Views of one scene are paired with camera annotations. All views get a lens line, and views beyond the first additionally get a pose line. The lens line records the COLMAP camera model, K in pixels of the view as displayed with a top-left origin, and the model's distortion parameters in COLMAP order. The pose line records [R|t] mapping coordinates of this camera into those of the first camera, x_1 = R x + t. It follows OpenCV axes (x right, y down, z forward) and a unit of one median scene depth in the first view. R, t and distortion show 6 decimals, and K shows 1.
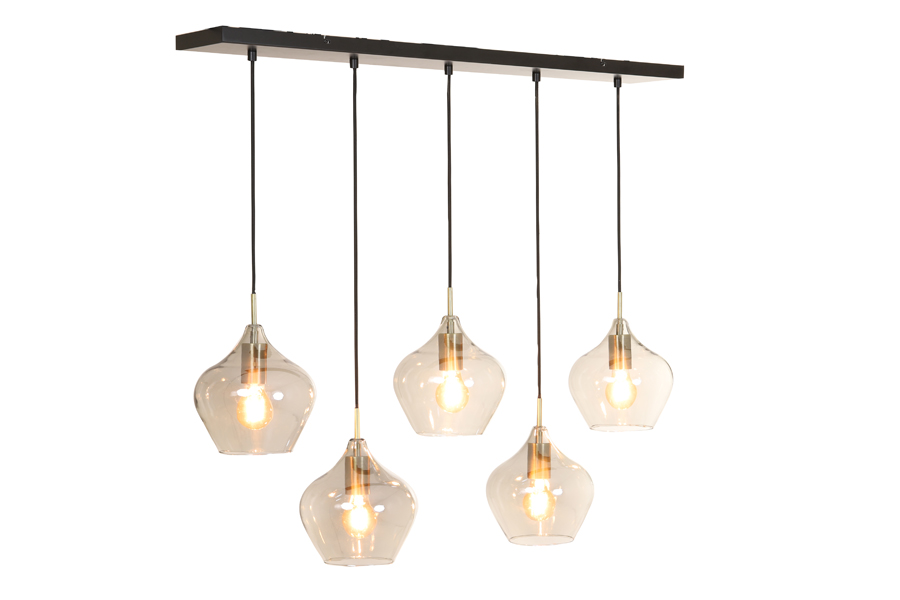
lens RADIAL K [[1941.0, 0, 451.4], [0, 1941.0, 300.3], [0, 0, 1]] dist [0.020576, 0.000000]
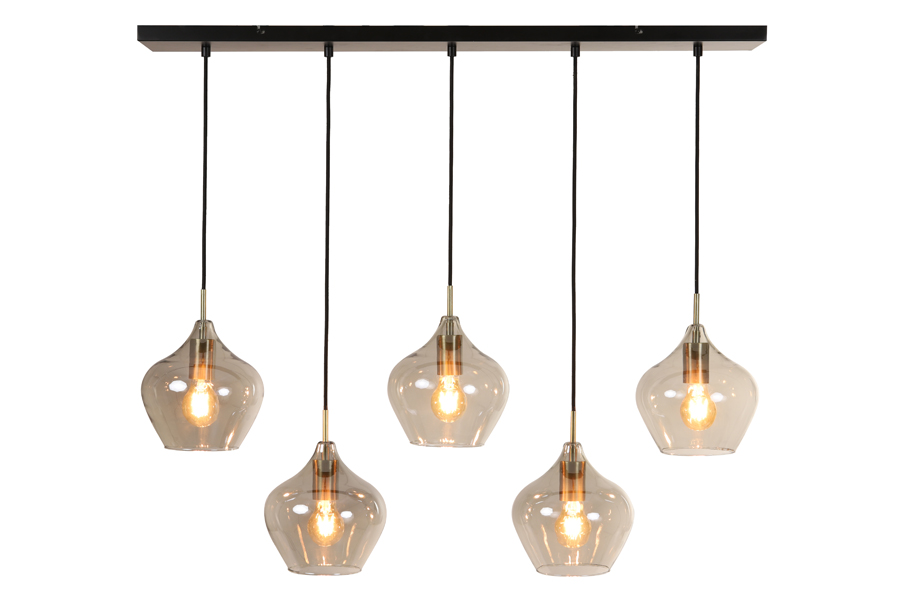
lens RADIAL K [[1941.0, 0, 452.0], [0, 1941.0, 305.3], [0, 0, 1]] dist [0.020576, 0.000000]
pose [[0.787223, 0.007402, -0.616624, 0.571227], [-0.014806, 0.999867, -0.006900, 0.009141], [0.616490, 0.014562, 0.787228, 0.270215]]
